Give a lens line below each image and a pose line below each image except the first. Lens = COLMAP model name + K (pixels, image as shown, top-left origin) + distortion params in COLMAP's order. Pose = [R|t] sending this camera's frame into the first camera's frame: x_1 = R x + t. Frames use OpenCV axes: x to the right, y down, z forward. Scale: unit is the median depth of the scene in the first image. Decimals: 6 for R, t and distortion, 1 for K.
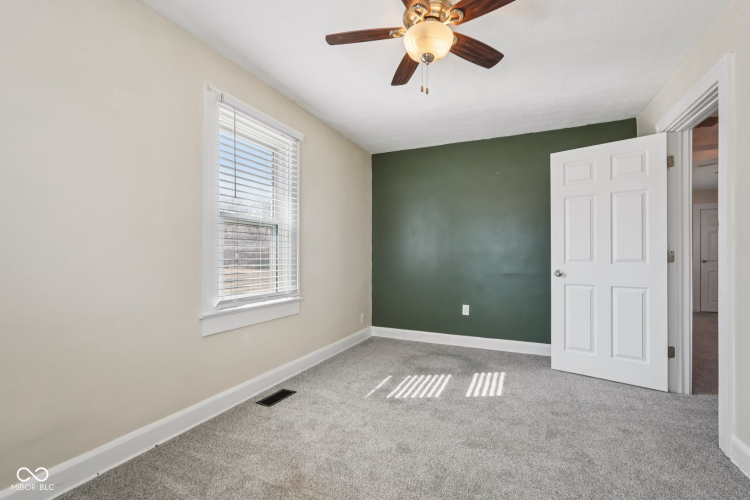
lens RADIAL K [[330.0, 0, 374.9], [0, 330.0, 256.8], [0, 0, 1]] dist [-0.006176, 0.002586]
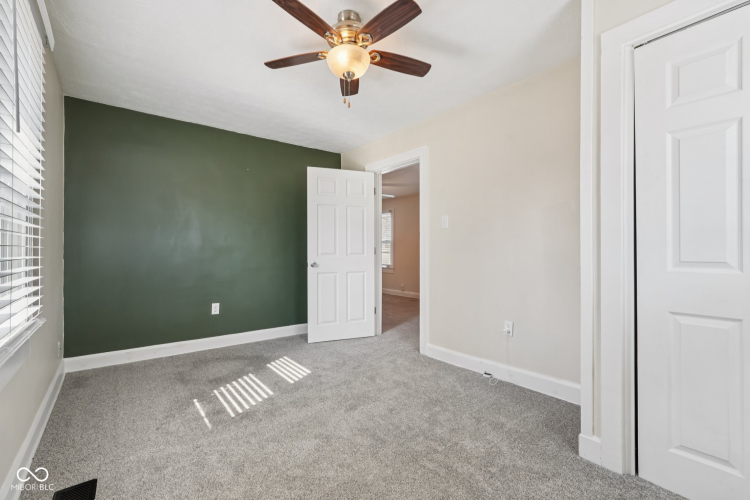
lens RADIAL K [[330.0, 0, 373.4], [0, 330.0, 252.3], [0, 0, 1]] dist [-0.006176, 0.002586]
pose [[0.456862, -0.006204, 0.889516, -0.494852], [0.001894, 0.999980, 0.006002, -0.003881], [-0.889536, -0.001058, 0.456864, 0.254954]]
